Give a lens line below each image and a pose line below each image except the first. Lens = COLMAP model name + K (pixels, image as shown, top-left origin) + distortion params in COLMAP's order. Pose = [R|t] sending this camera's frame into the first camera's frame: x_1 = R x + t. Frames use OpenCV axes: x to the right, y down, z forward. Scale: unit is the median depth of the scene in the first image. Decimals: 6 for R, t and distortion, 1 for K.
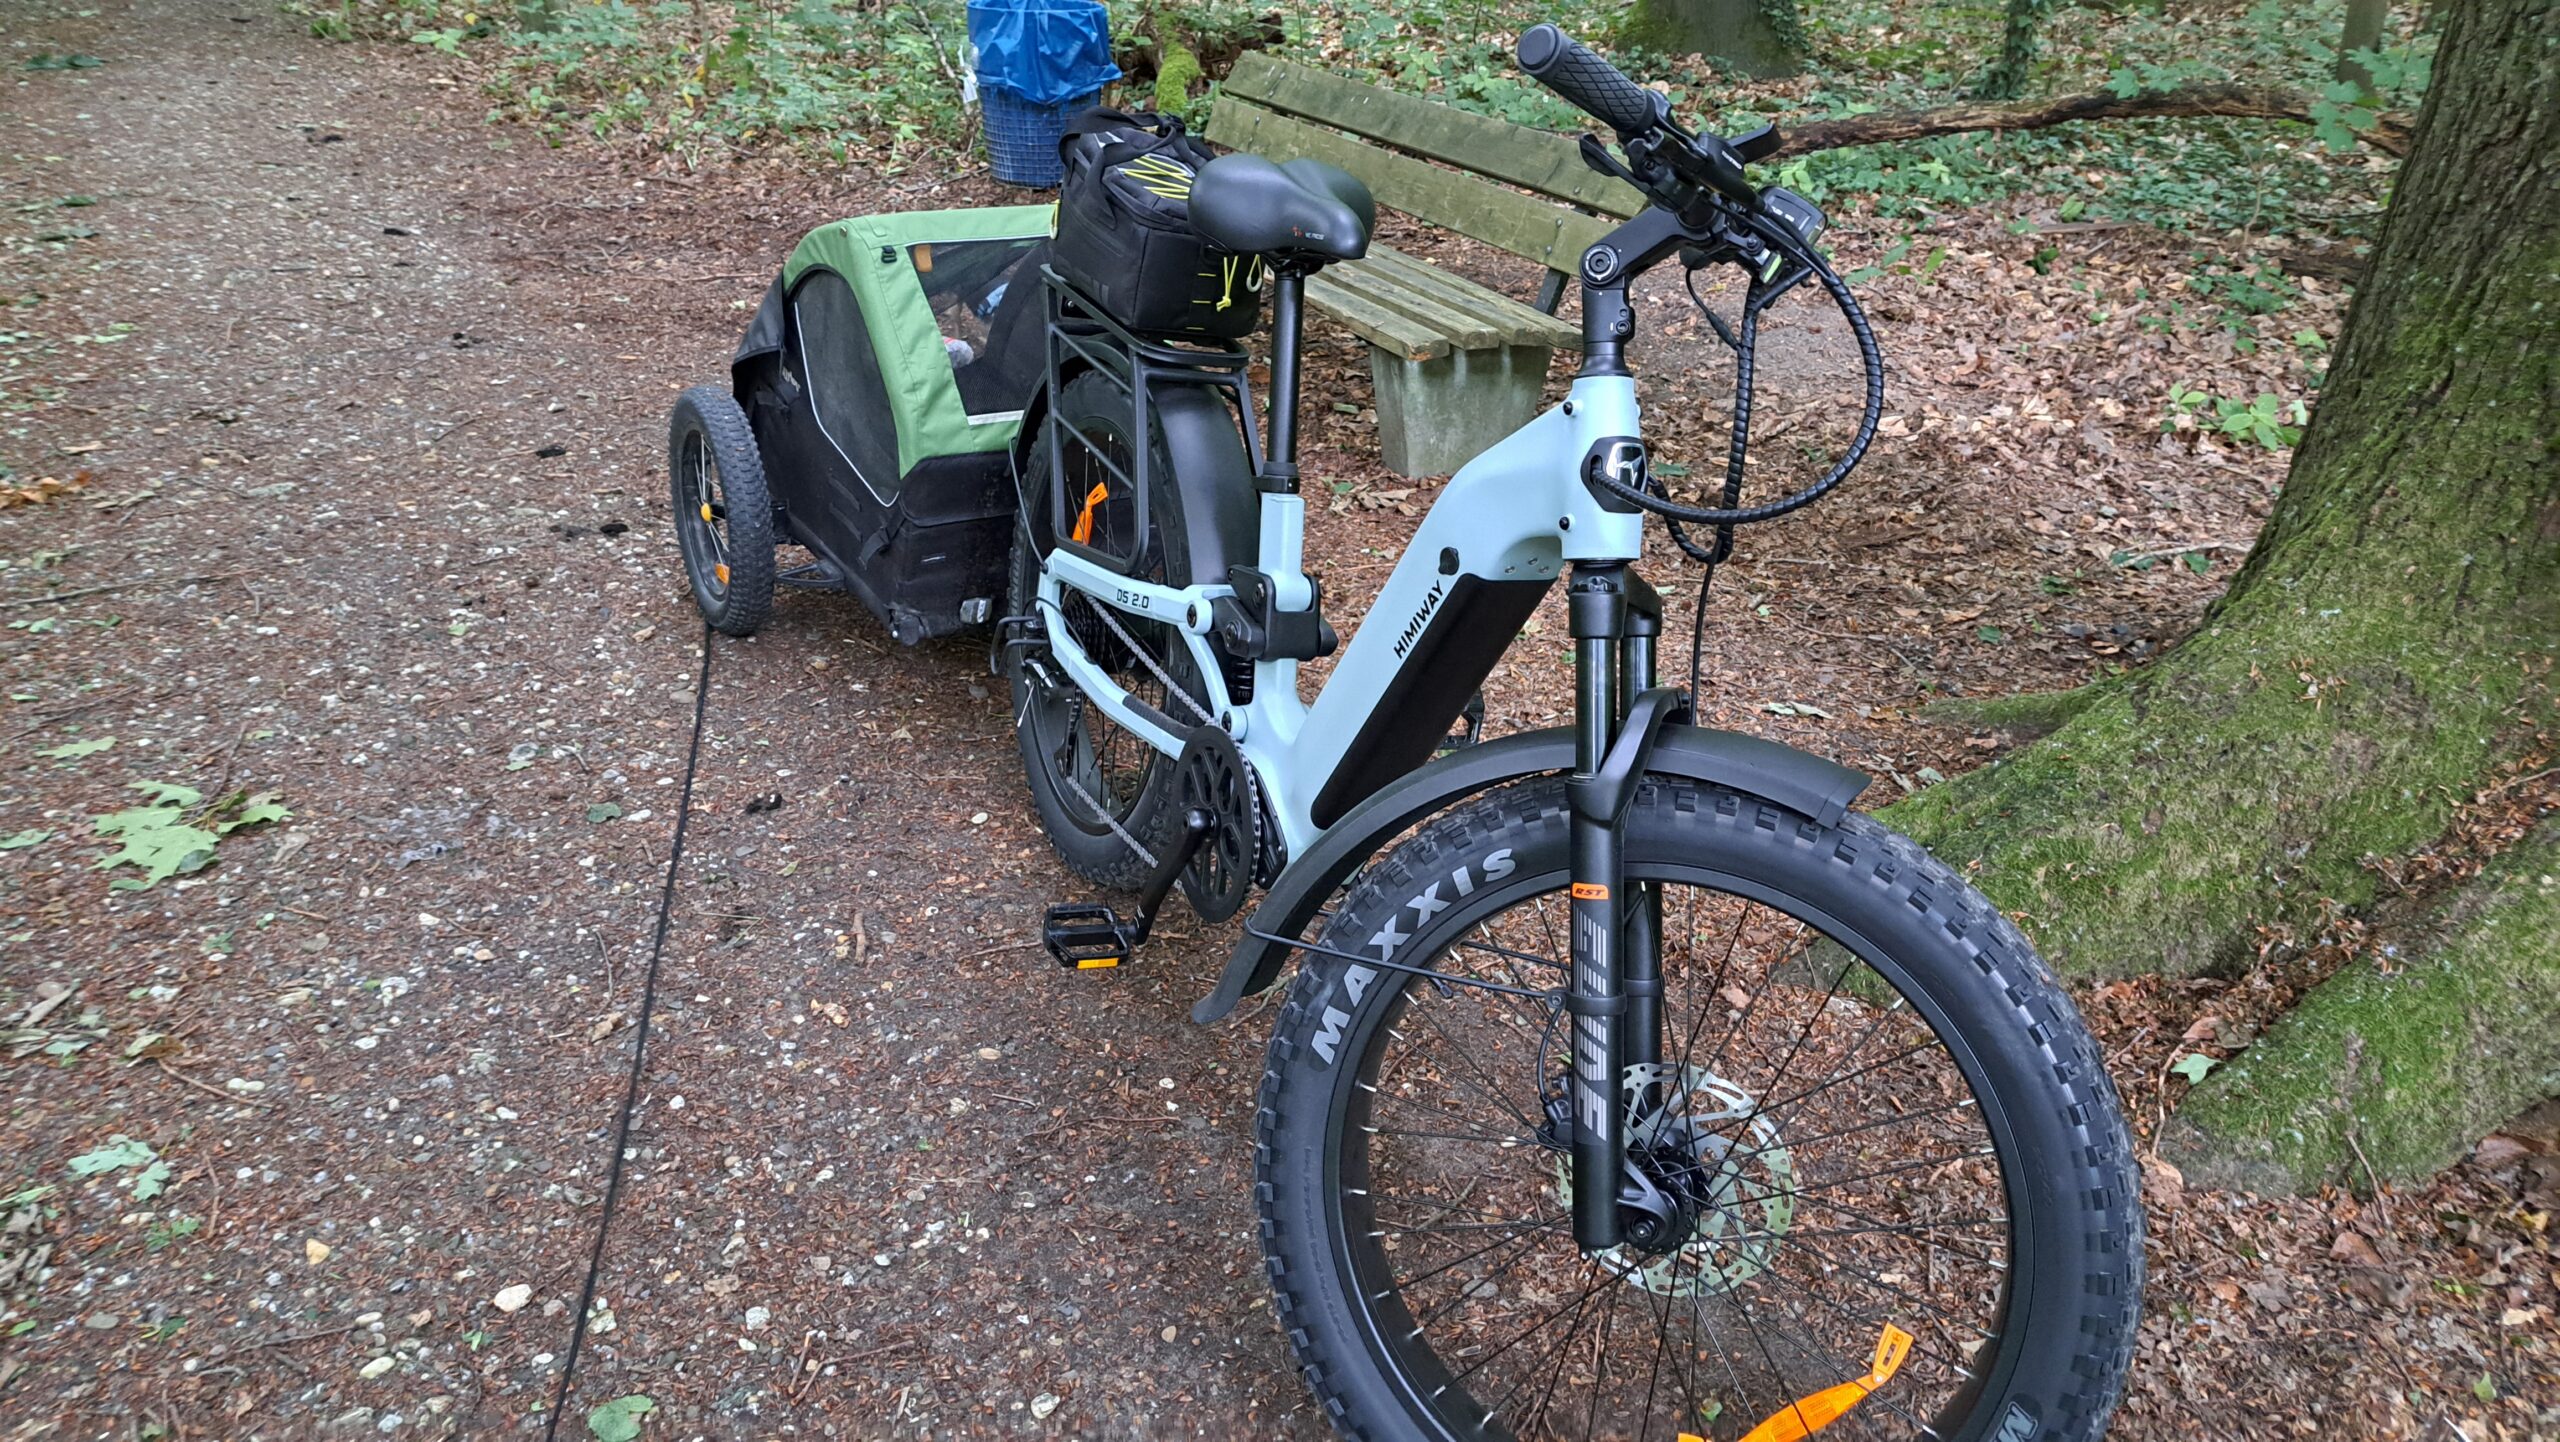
lens RADIAL K [[1851.9, 0, 1284.3], [0, 1851.9, 687.5], [0, 0, 1]] dist [0.070933, -0.081044]
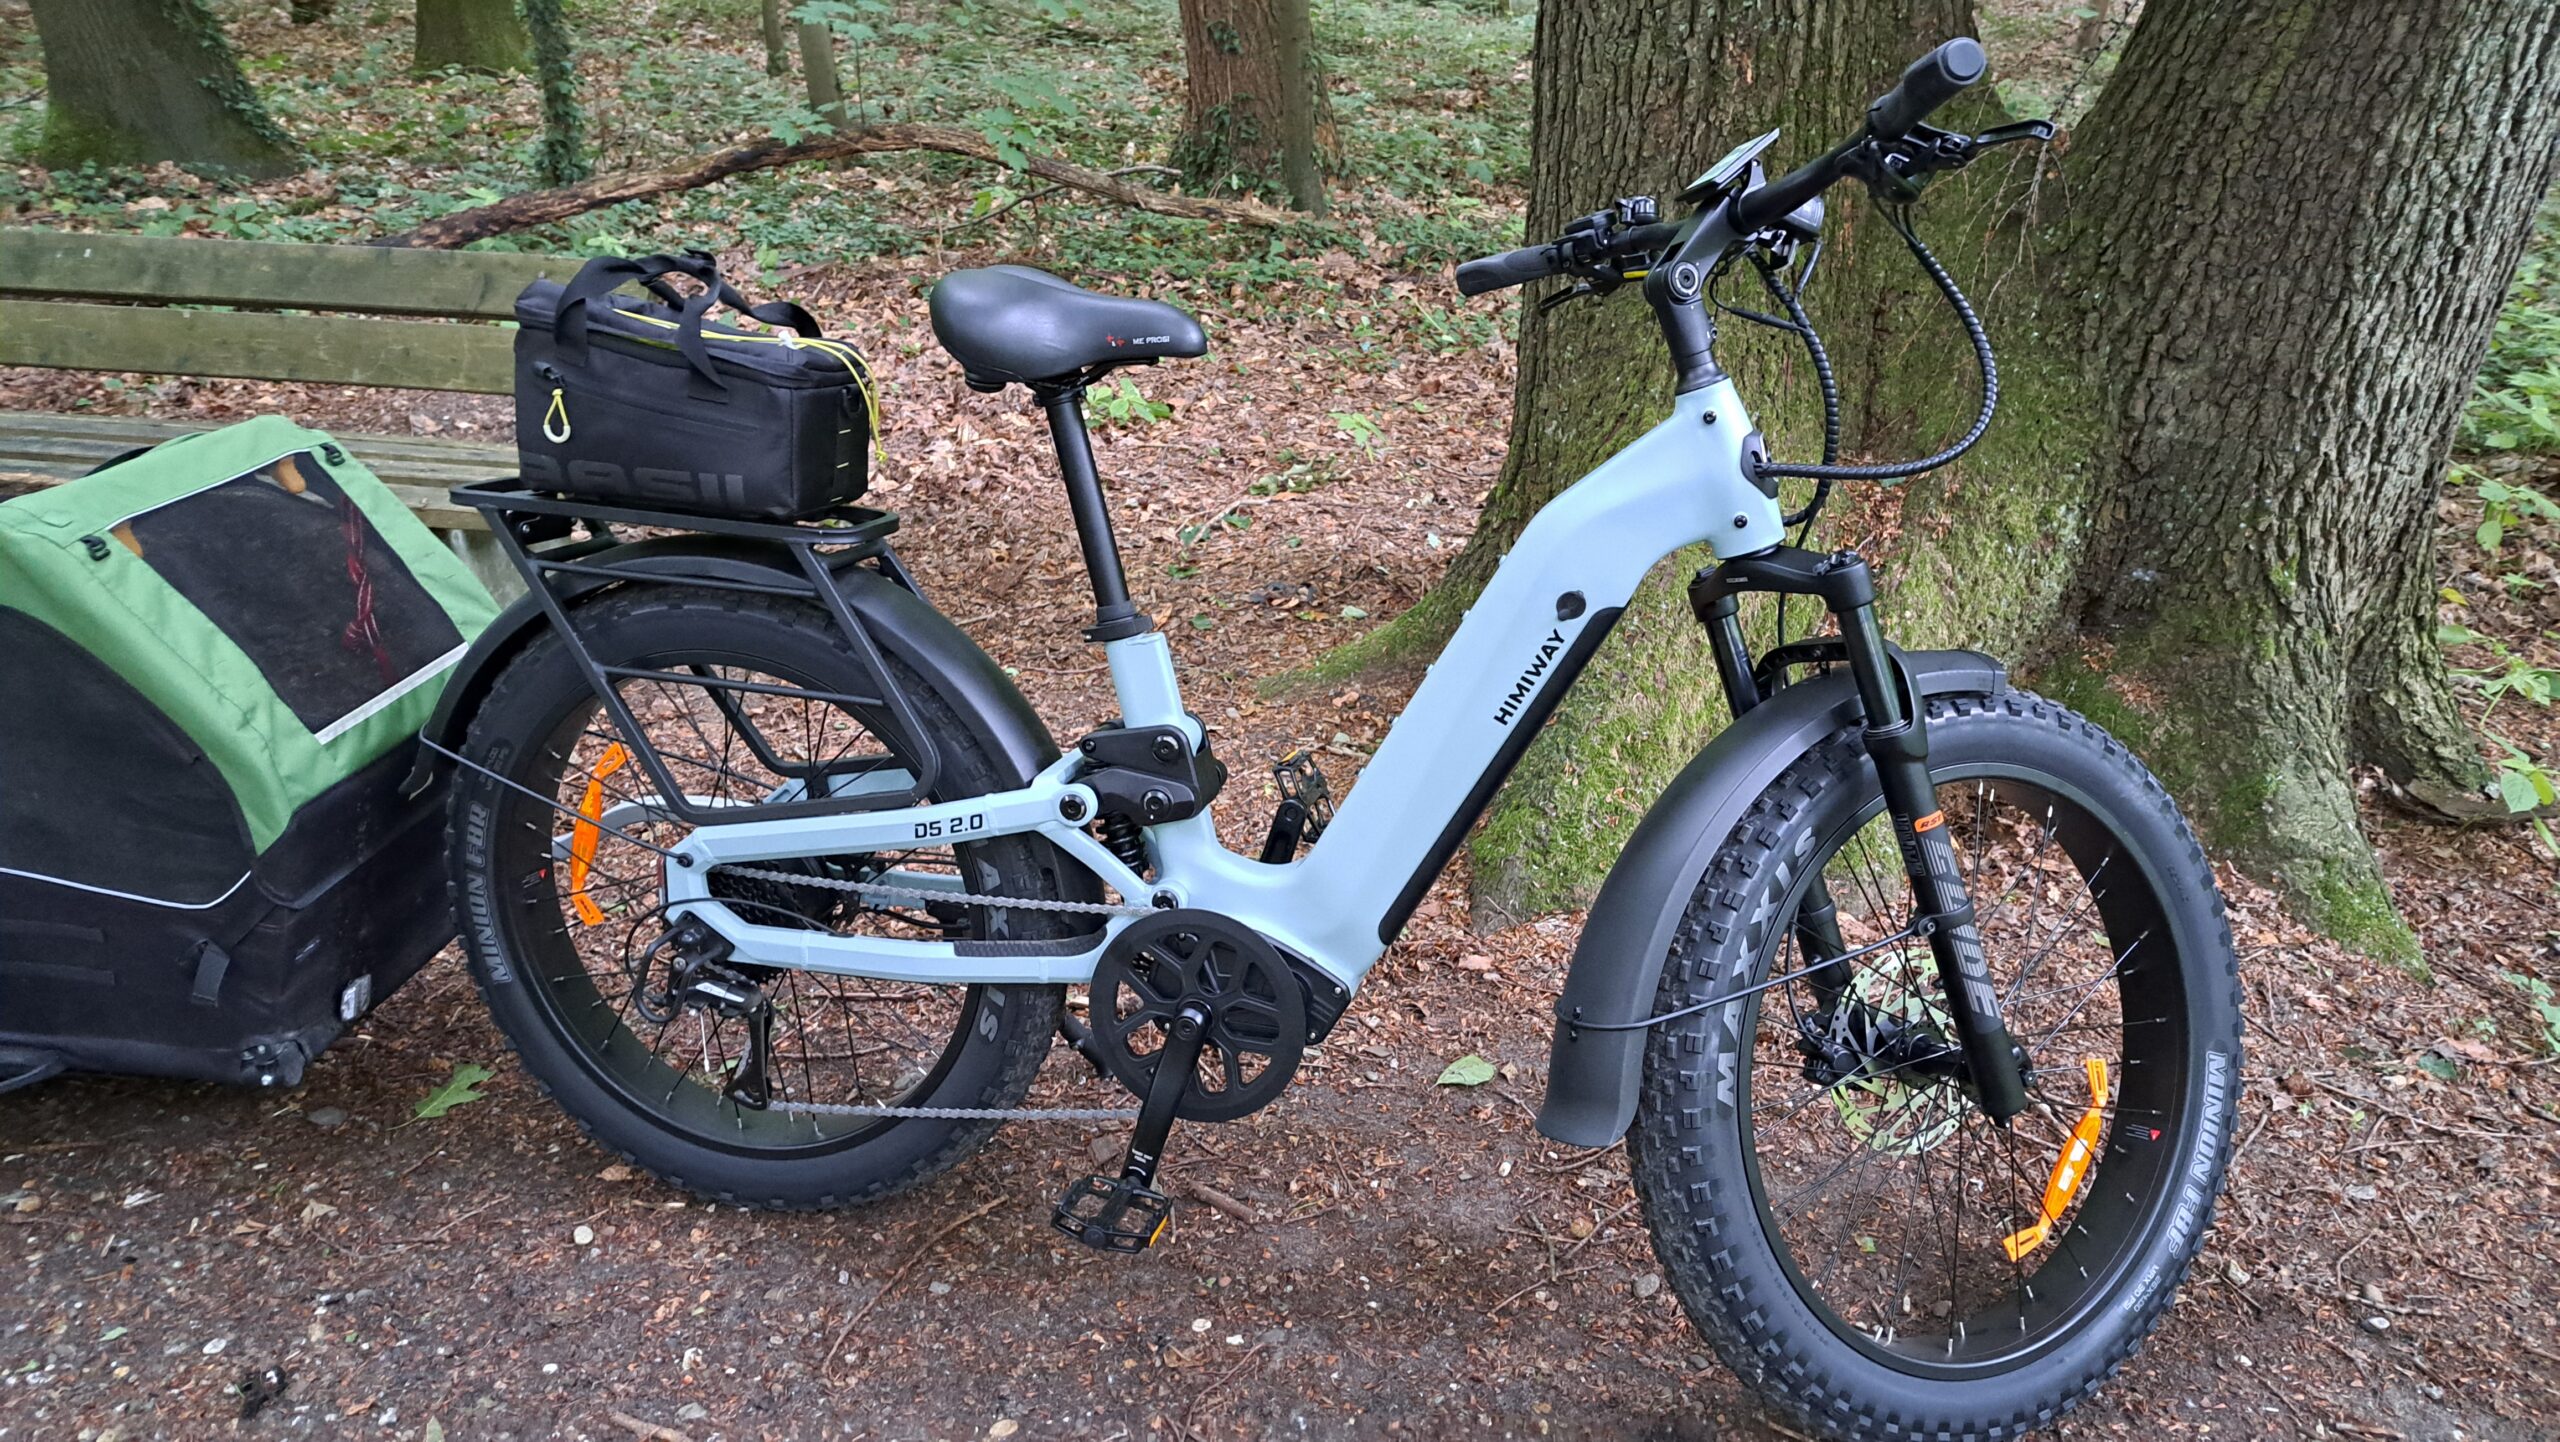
lens RADIAL K [[1856.2, 0, 1312.1], [0, 1856.2, 733.5], [0, 0, 1]] dist [0.076019, -0.097513]
pose [[0.623990, -0.339967, 0.703604, -0.507532], [0.347021, 0.927304, 0.140299, -0.135354], [-0.700152, 0.156620, 0.696604, 0.289764]]
